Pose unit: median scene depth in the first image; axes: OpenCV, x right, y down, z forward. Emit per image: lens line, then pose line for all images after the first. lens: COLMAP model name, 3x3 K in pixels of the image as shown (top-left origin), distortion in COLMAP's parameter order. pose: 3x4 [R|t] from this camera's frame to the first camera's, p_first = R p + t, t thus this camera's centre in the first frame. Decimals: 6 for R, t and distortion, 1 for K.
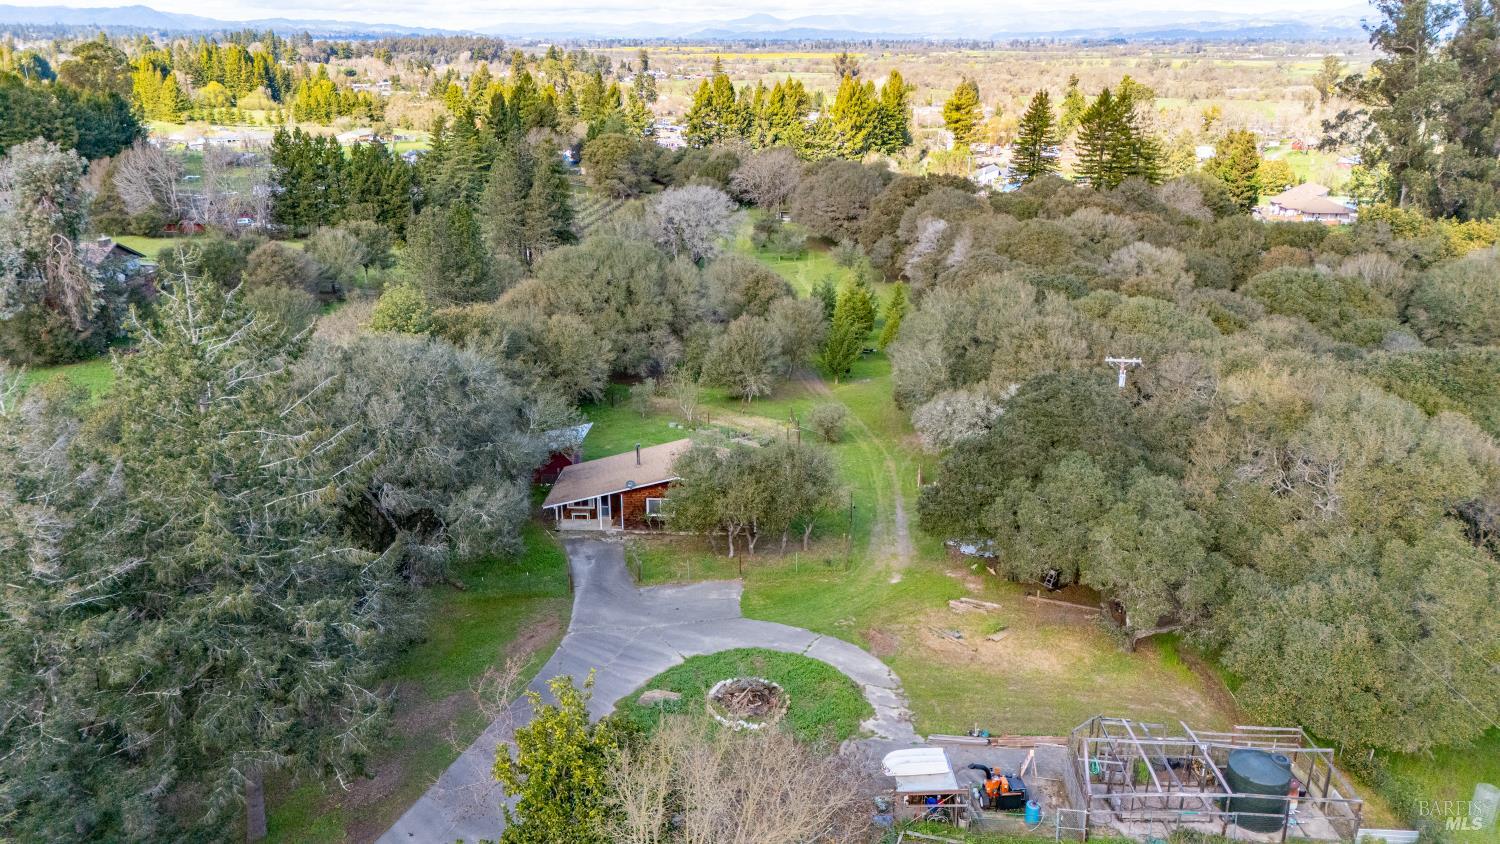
lens RADIAL K [[1098.1, 0, 754.7], [0, 1098.1, 419.0], [0, 0, 1]] dist [0.071551, -0.068063]
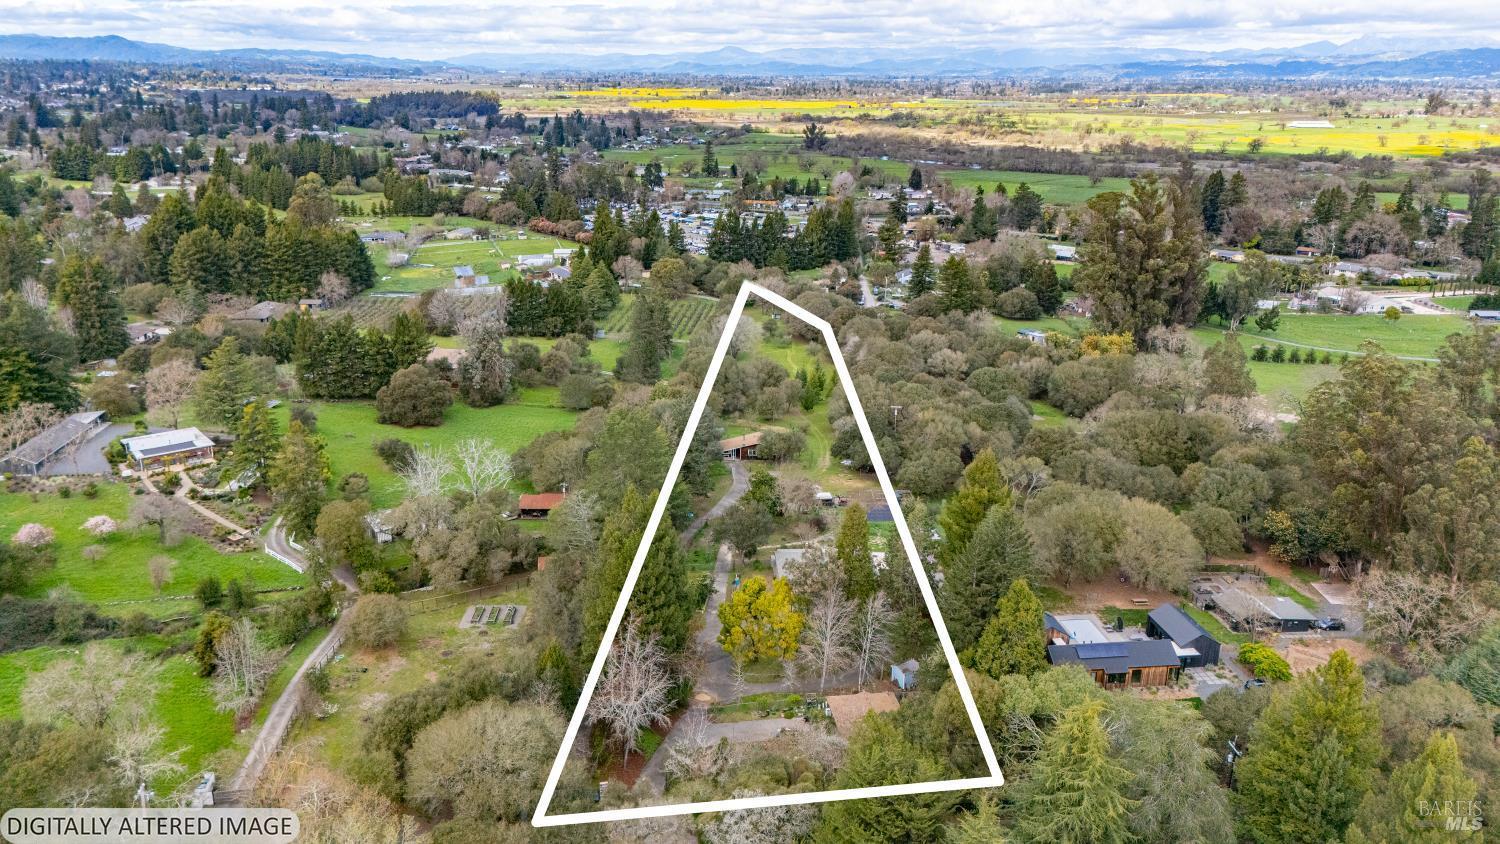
lens RADIAL K [[1098.1, 0, 754.7], [0, 1098.1, 419.0], [0, 0, 1]] dist [0.071551, -0.068063]
pose [[0.999640, 0.001043, 0.026800, -0.076914], [-0.000368, 0.999683, -0.025185, 0.029085], [-0.026818, 0.025166, 0.999324, -1.015190]]
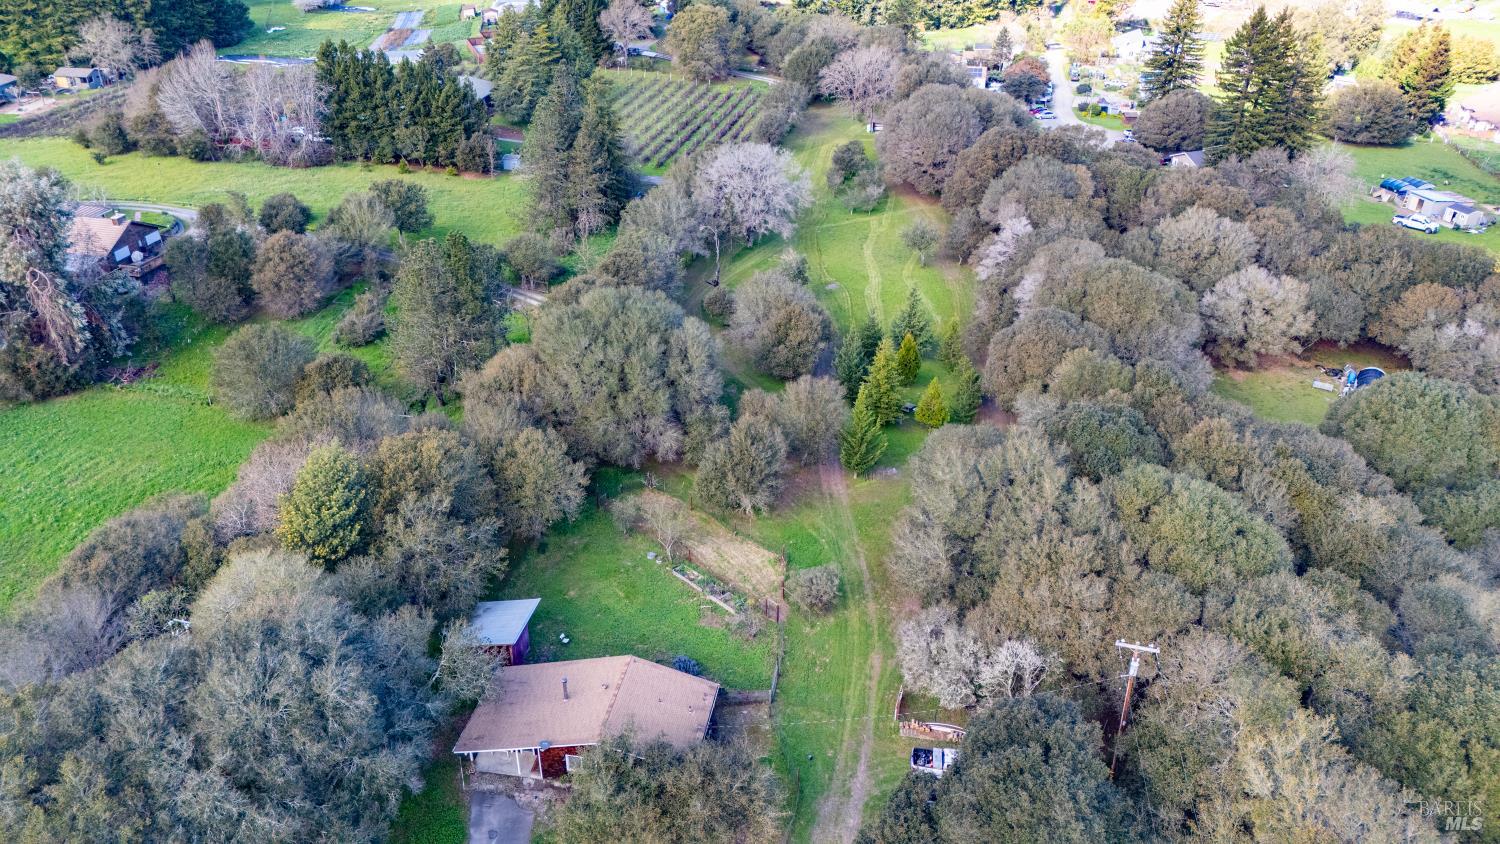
lens RADIAL K [[1098.1, 0, 754.7], [0, 1098.1, 419.0], [0, 0, 1]] dist [0.071551, -0.068063]
pose [[0.991808, 0.064774, -0.110100, 0.061422], [-0.042697, 0.980431, 0.192177, -0.170768], [0.120394, -0.185902, 0.975164, 0.091081]]
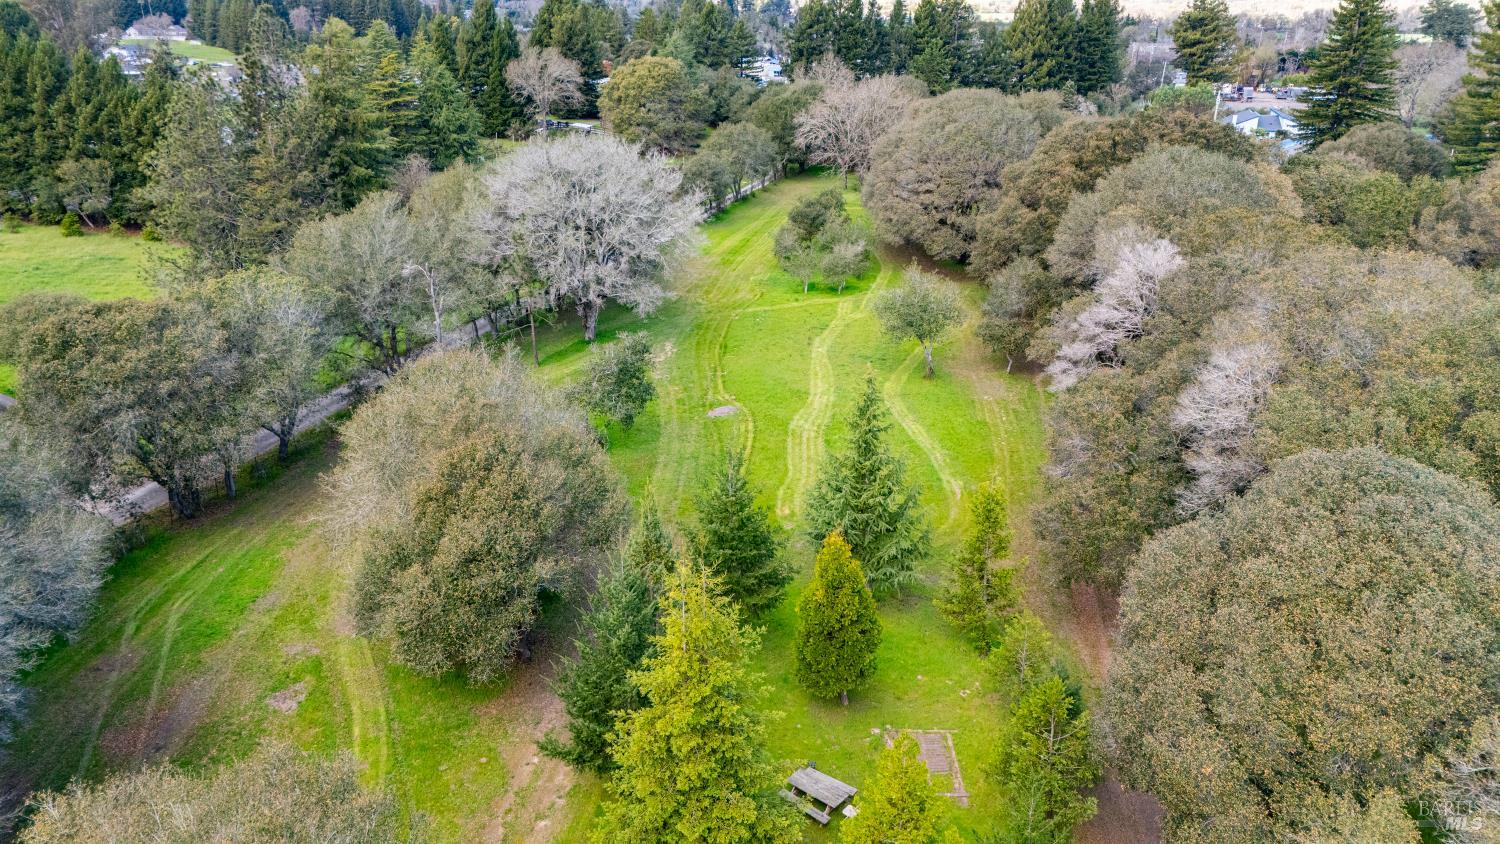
lens RADIAL K [[1098.1, 0, 754.7], [0, 1098.1, 419.0], [0, 0, 1]] dist [0.071551, -0.068063]
pose [[0.984247, 0.056693, -0.167461, 0.096776], [-0.049972, 0.997777, 0.044085, -0.123862], [0.169588, -0.035022, 0.984893, 0.586380]]
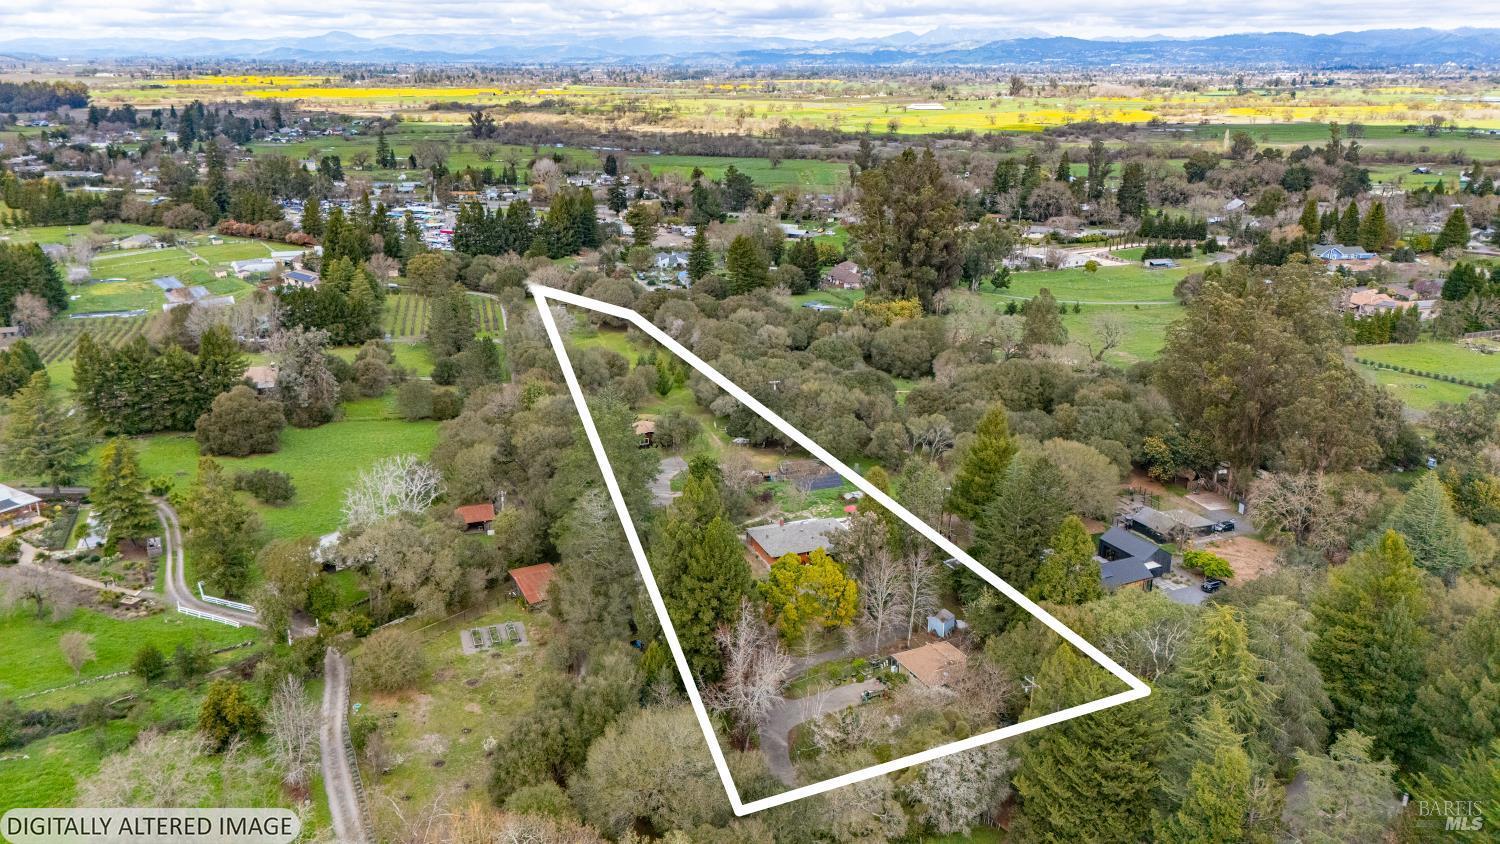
lens RADIAL K [[1098.1, 0, 754.7], [0, 1098.1, 419.0], [0, 0, 1]] dist [0.071551, -0.068063]
pose [[0.940677, -0.102572, 0.323428, -0.368488], [0.107832, 0.994168, 0.001663, 0.021084], [-0.321712, 0.033311, 0.946251, -0.964909]]
